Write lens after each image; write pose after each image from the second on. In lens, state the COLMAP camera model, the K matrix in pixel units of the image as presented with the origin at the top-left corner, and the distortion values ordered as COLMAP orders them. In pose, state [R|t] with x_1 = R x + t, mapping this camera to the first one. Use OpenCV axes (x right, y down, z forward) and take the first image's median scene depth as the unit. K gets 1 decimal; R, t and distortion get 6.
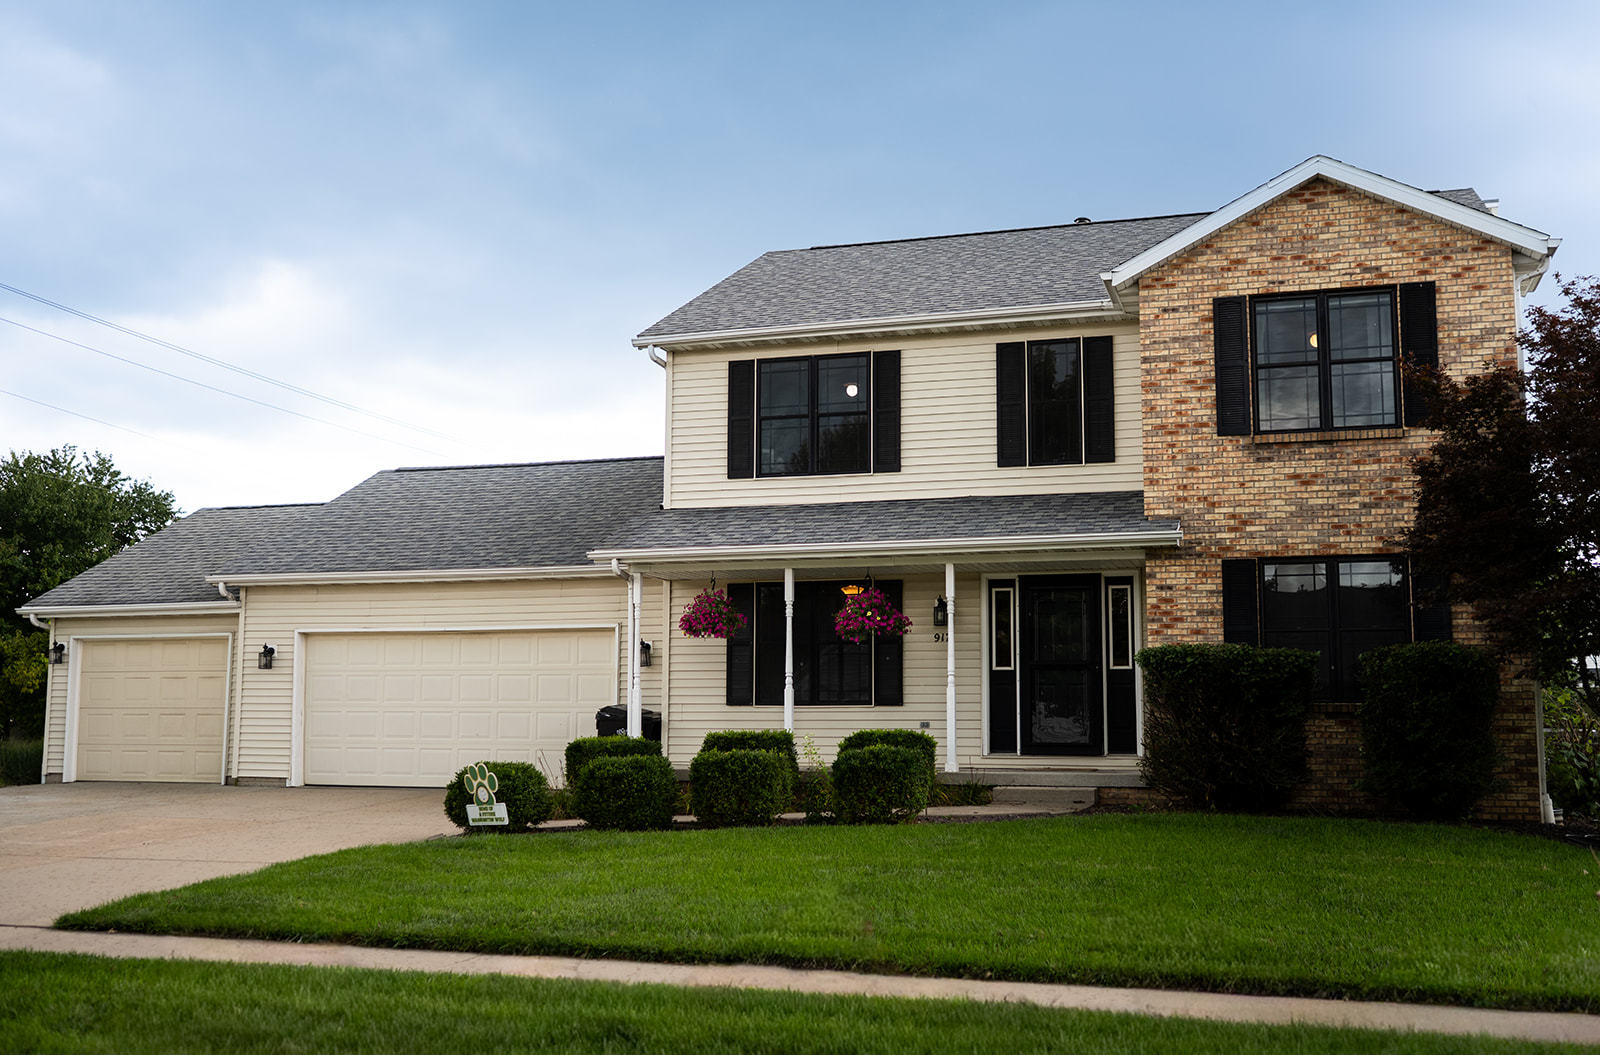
lens RADIAL K [[1696.1, 0, 800.0], [0, 1696.1, 581.6], [0, 0, 1]] dist [-0.009202, 0.028699]
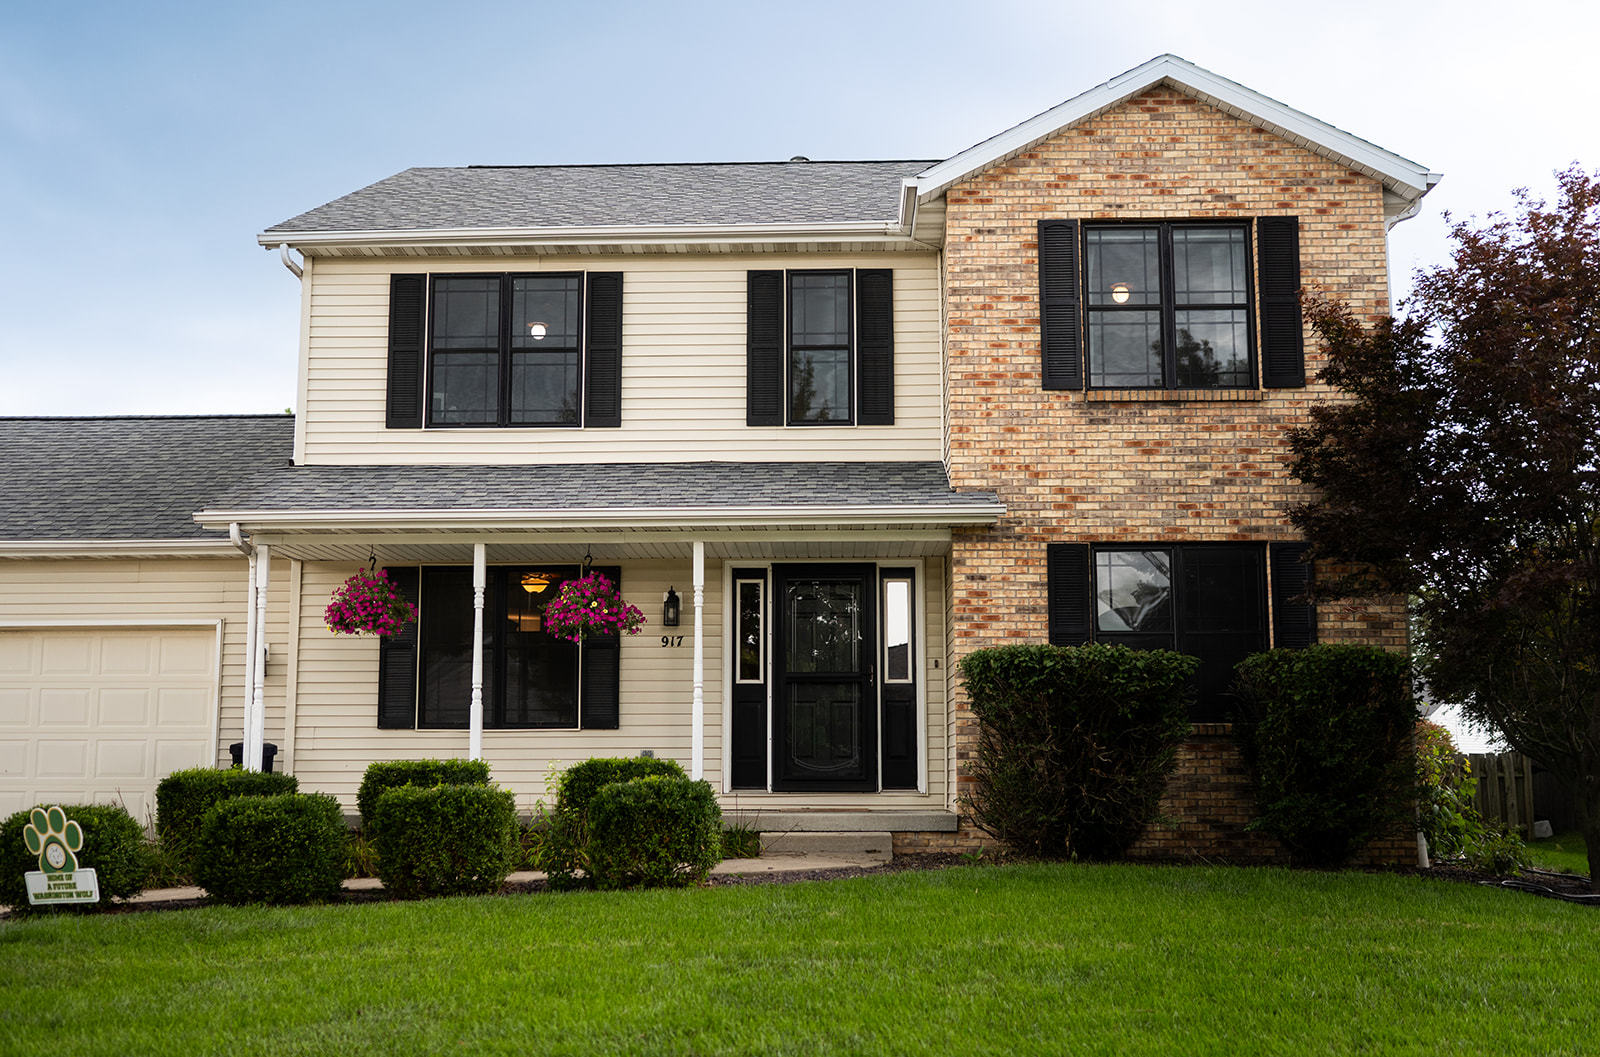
lens RADIAL K [[1696.1, 0, 800.0], [0, 1696.1, 582.6], [0, 0, 1]] dist [-0.009202, 0.028699]
pose [[0.961259, 0.026561, 0.274363, -0.081288], [-0.019074, 0.999370, -0.029919, 0.031168], [-0.274985, 0.023527, 0.961161, 0.261325]]
